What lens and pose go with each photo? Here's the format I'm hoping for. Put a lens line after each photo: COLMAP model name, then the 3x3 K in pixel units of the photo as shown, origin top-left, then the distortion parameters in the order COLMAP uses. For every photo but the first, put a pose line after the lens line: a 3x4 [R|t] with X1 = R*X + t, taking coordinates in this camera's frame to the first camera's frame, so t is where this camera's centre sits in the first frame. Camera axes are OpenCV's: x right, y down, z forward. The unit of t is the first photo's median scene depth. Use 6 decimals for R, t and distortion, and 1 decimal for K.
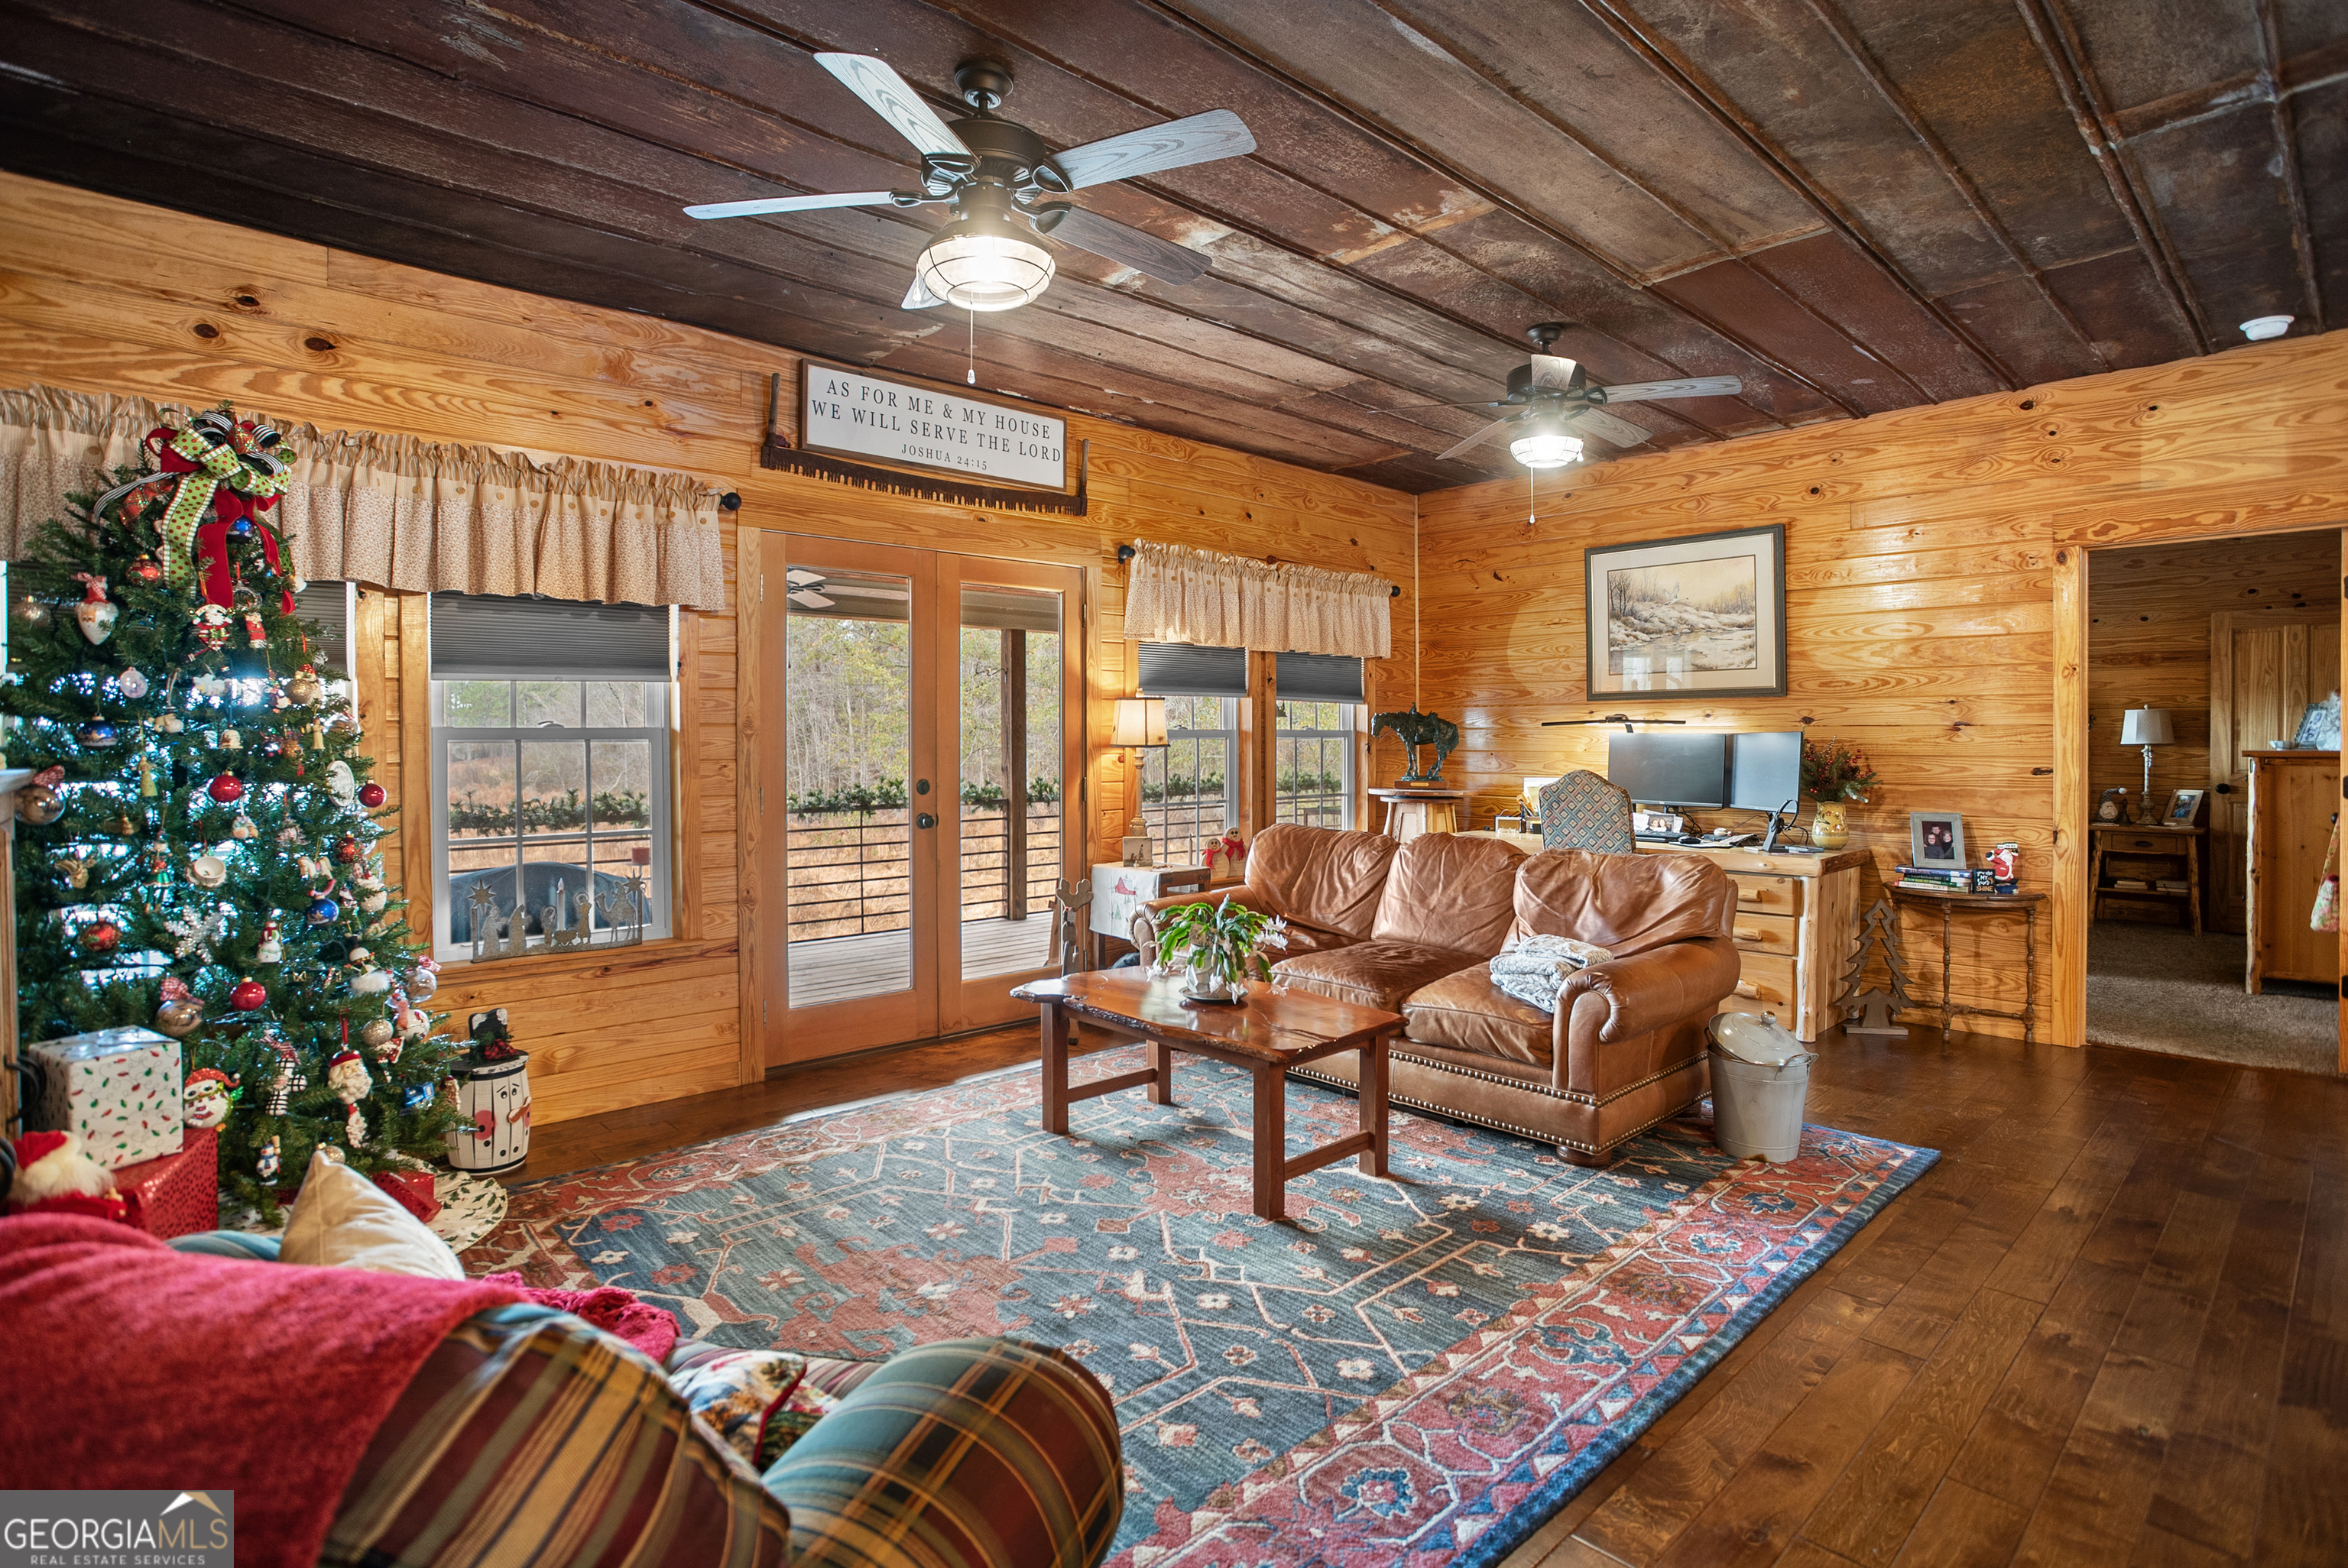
lens RADIAL K [[1174.8, 0, 1183.2], [0, 1174.8, 740.8], [0, 0, 1]] dist [-0.045839, 0.006067]
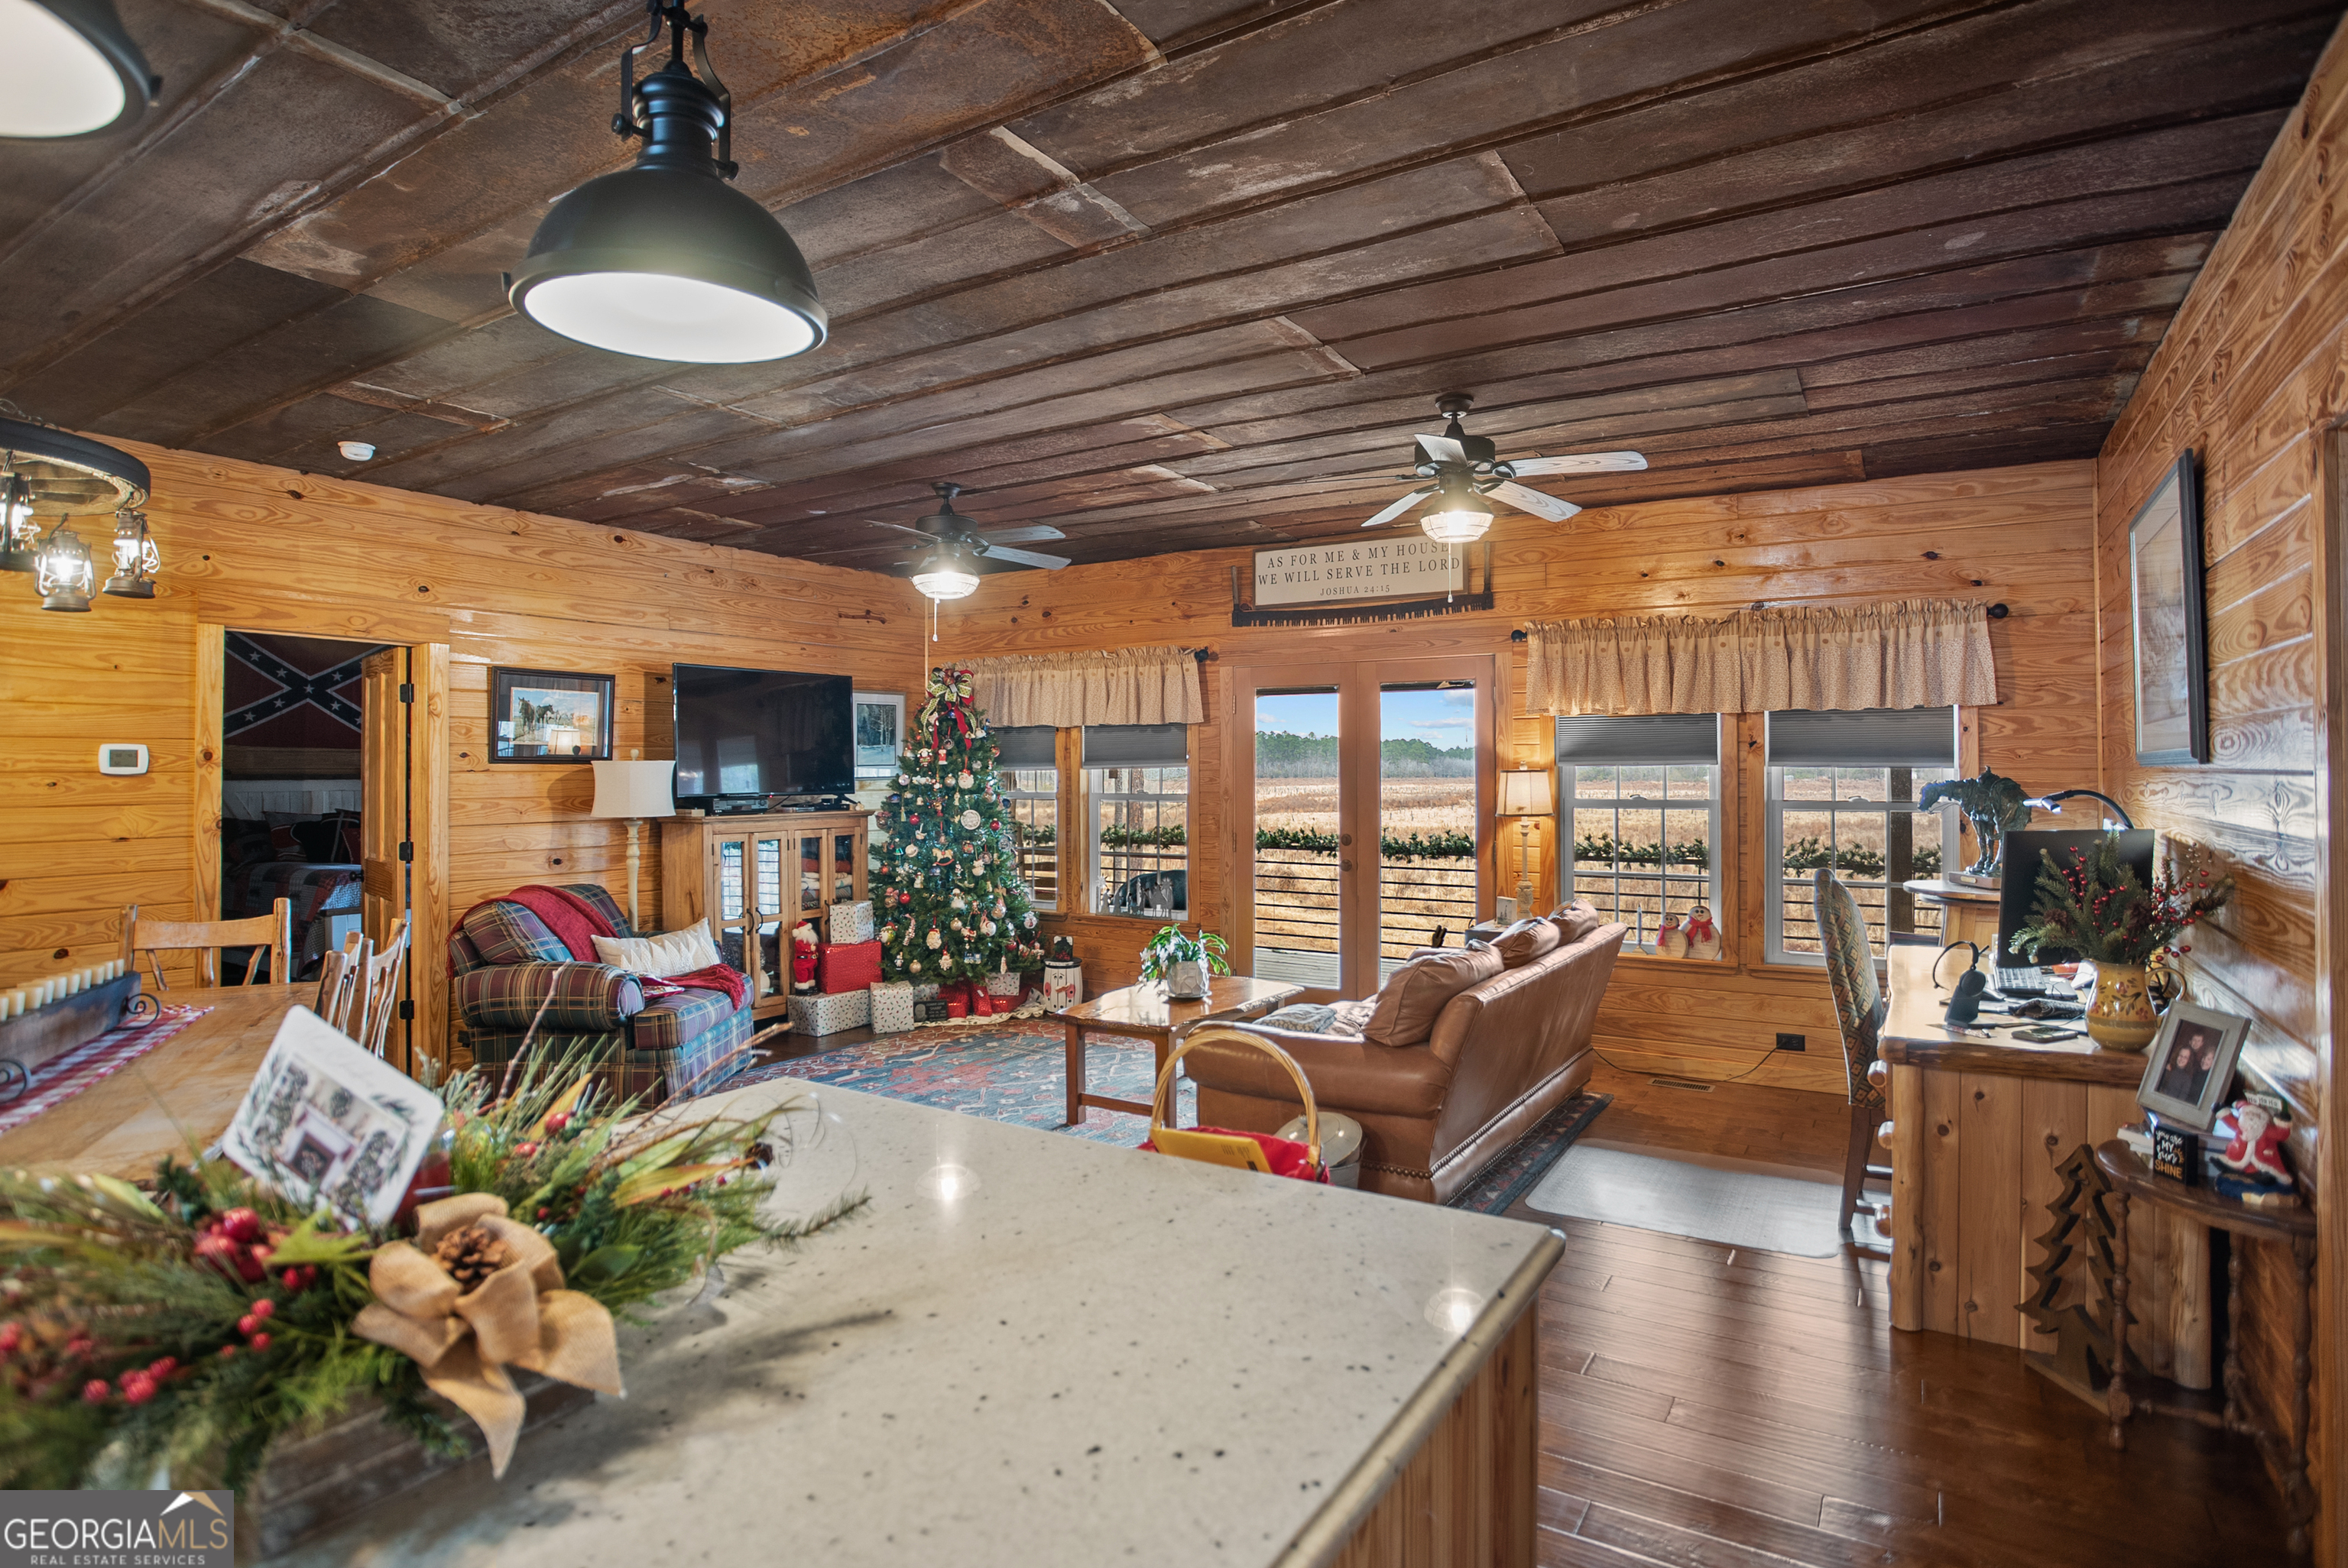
lens RADIAL K [[1224.2, 0, 1170.4], [0, 1224.2, 778.7], [0, 0, 1]] dist [-0.003821, 0.000006]
pose [[0.260842, 0.009102, -0.965339, 1.192273], [-0.004260, 0.999957, 0.008278, -0.045151], [0.965372, 0.001953, 0.260870, 0.488472]]
